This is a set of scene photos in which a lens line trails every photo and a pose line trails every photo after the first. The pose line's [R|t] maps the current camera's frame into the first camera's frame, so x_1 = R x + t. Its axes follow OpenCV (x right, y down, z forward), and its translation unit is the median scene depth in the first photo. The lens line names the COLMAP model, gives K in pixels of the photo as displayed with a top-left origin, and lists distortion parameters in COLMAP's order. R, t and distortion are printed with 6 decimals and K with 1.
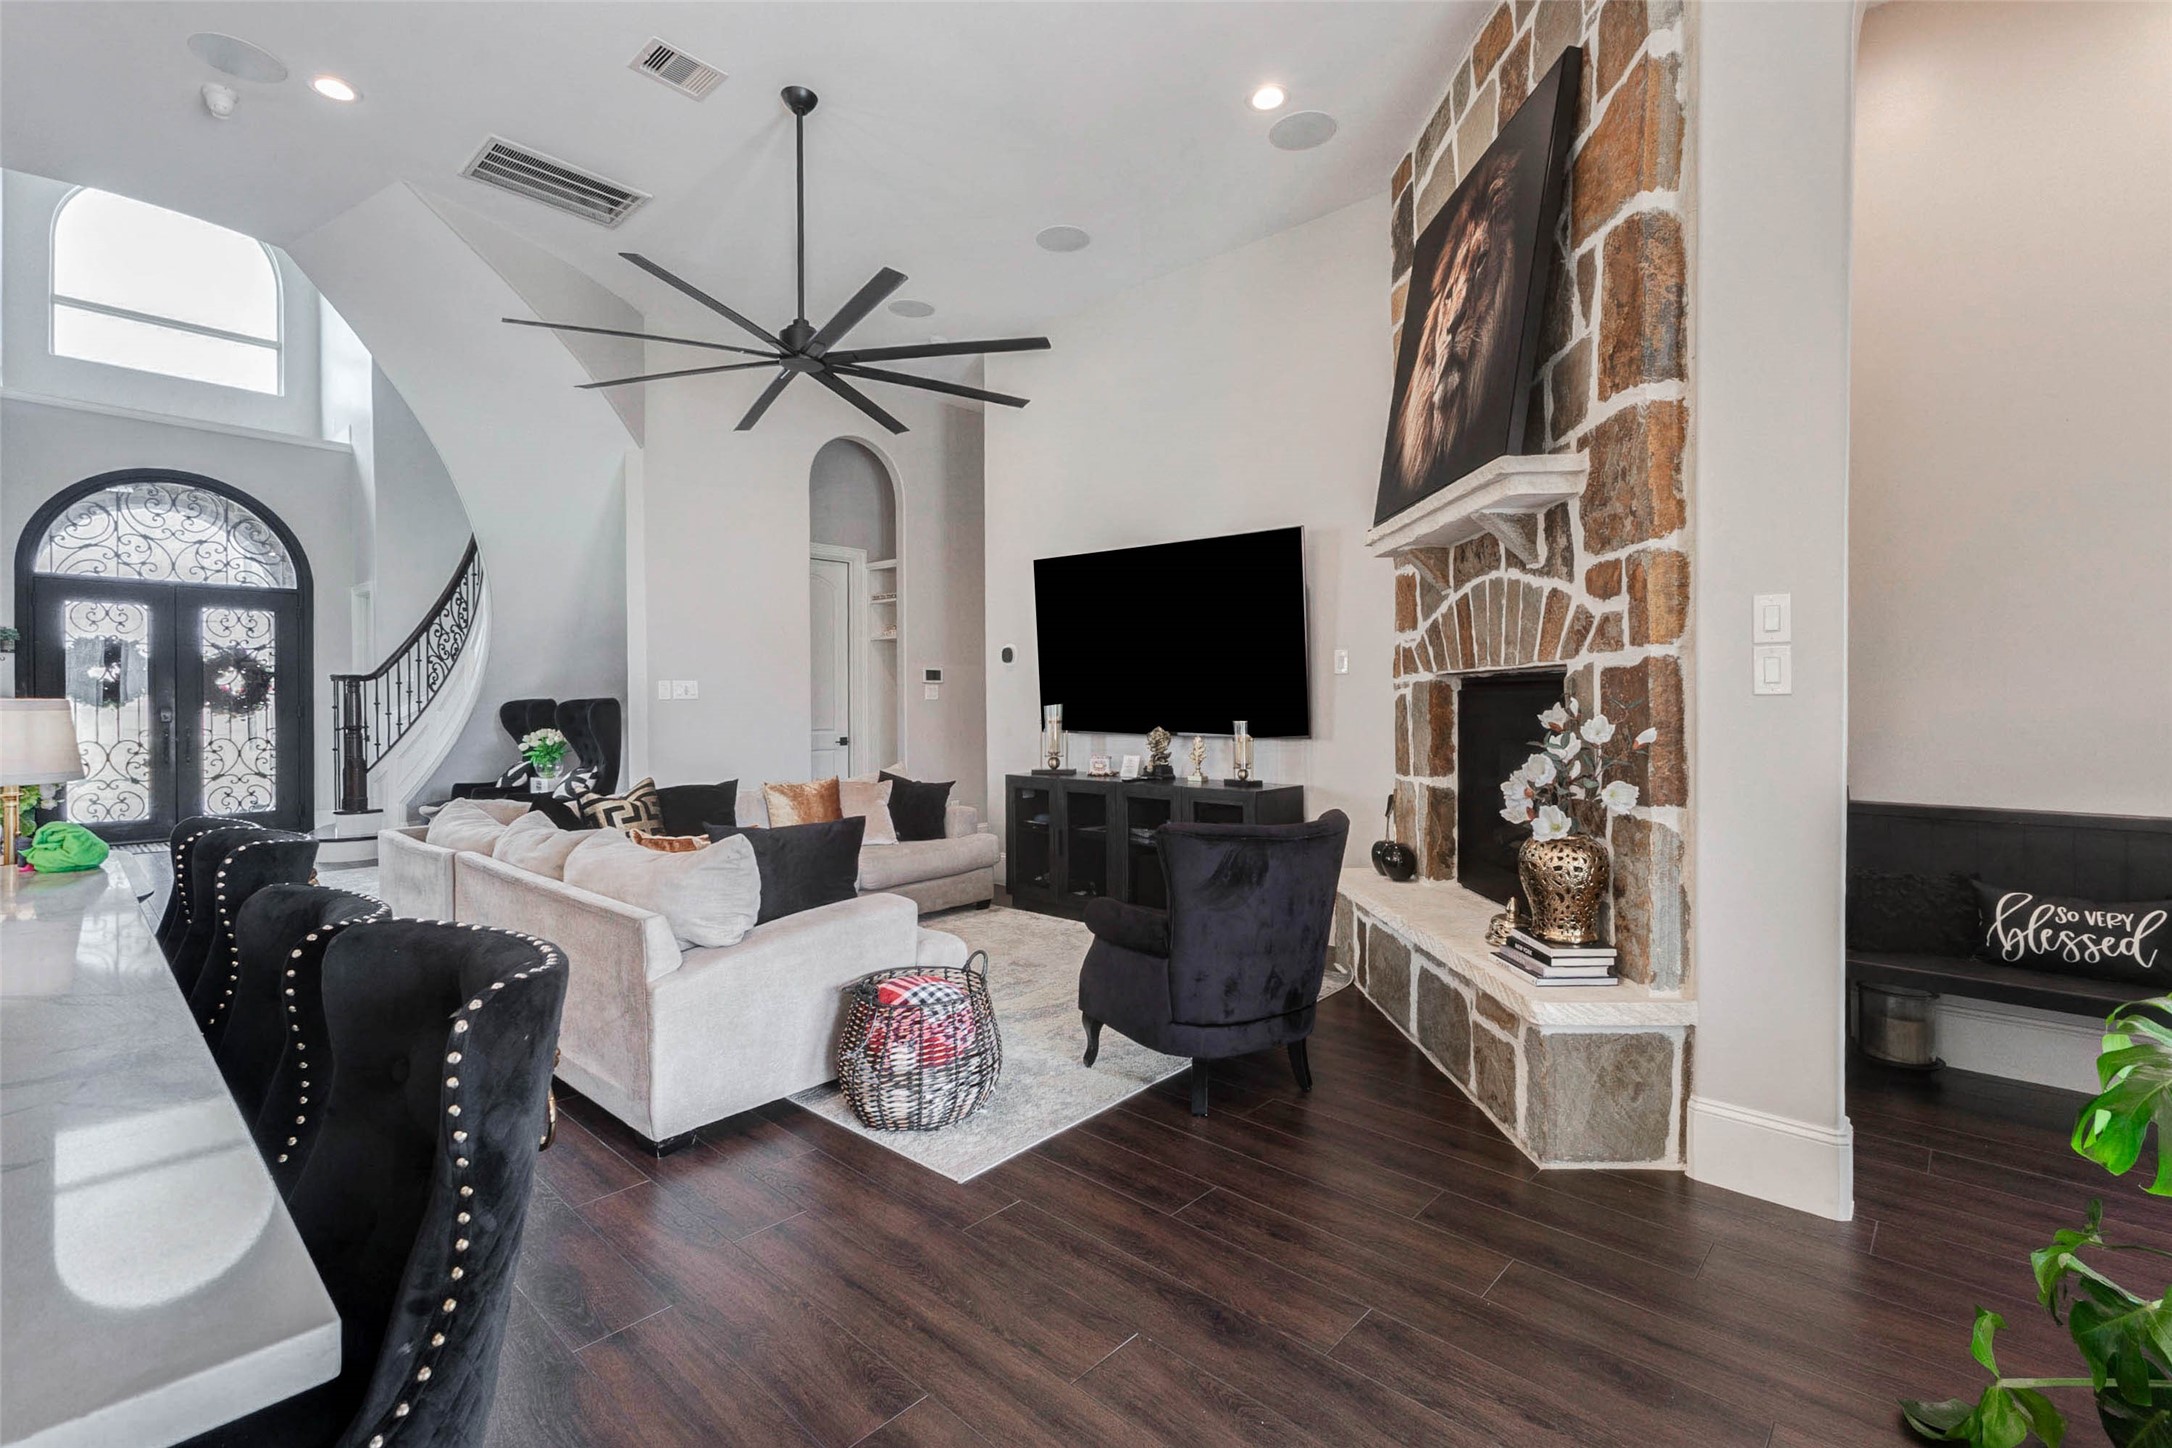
lens RADIAL K [[937.6, 0, 1088.9], [0, 937.6, 717.2], [0, 0, 1]] dist [-0.002320, -0.000400]
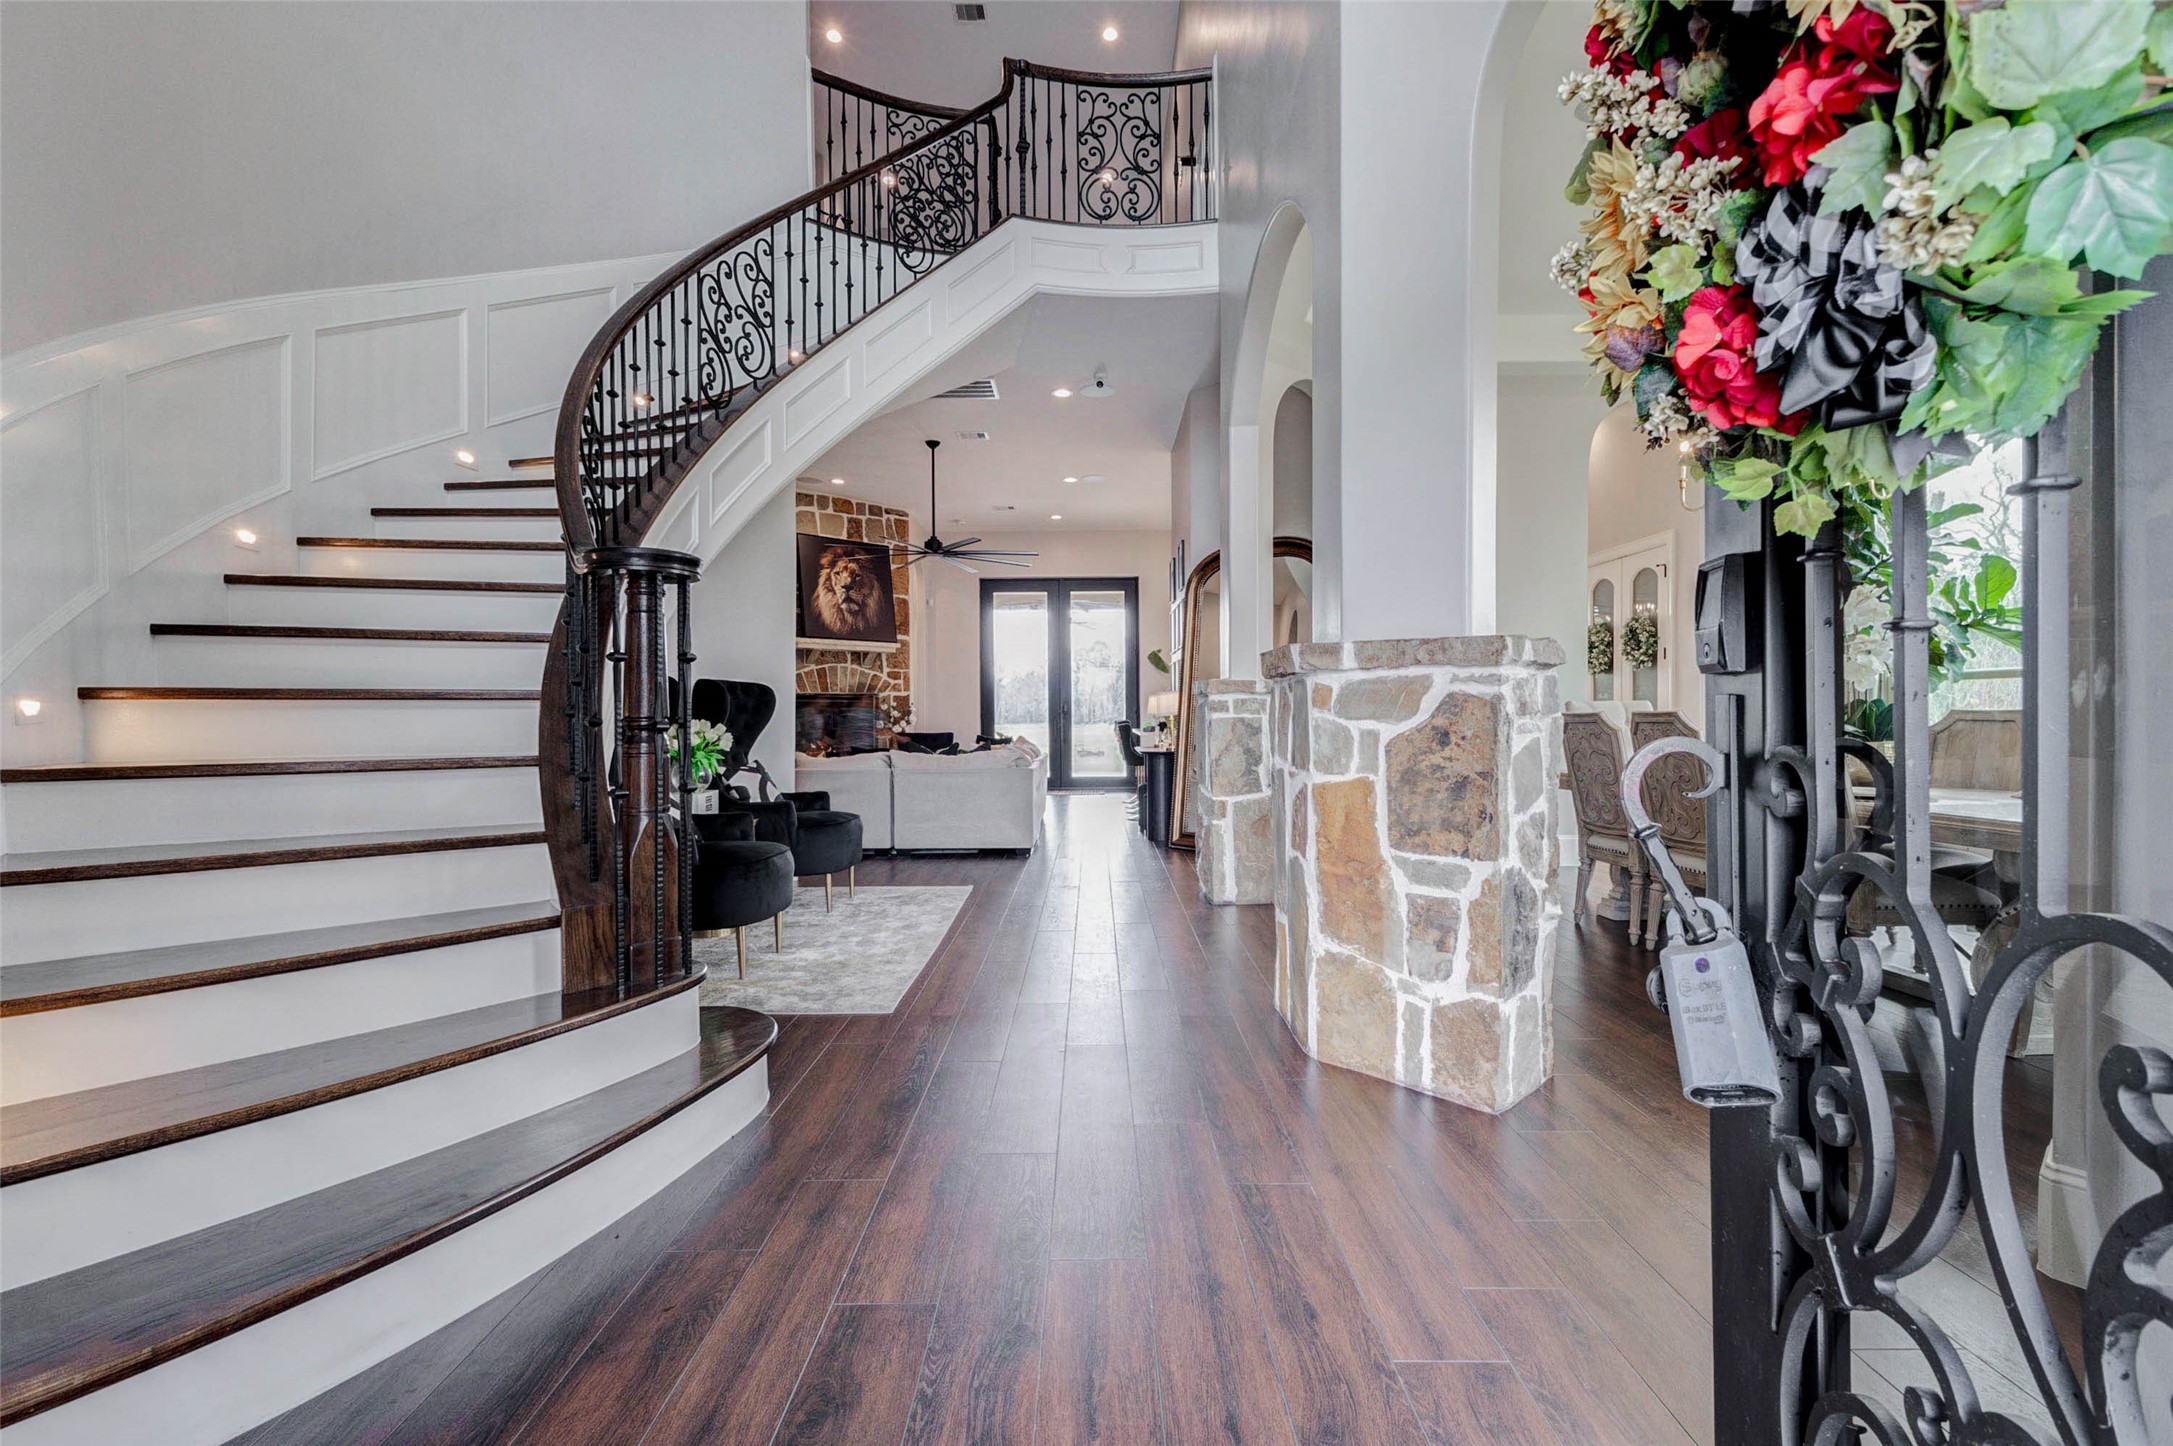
lens RADIAL K [[938.0, 0, 1087.4], [0, 938.0, 717.3], [0, 0, 1]] dist [-0.002320, -0.000400]
pose [[-0.664631, -0.000971, 0.747171, -0.582263], [0.011713, 0.999863, 0.011719, 0.001191], [-0.747080, 0.016540, -0.664528, 0.572030]]
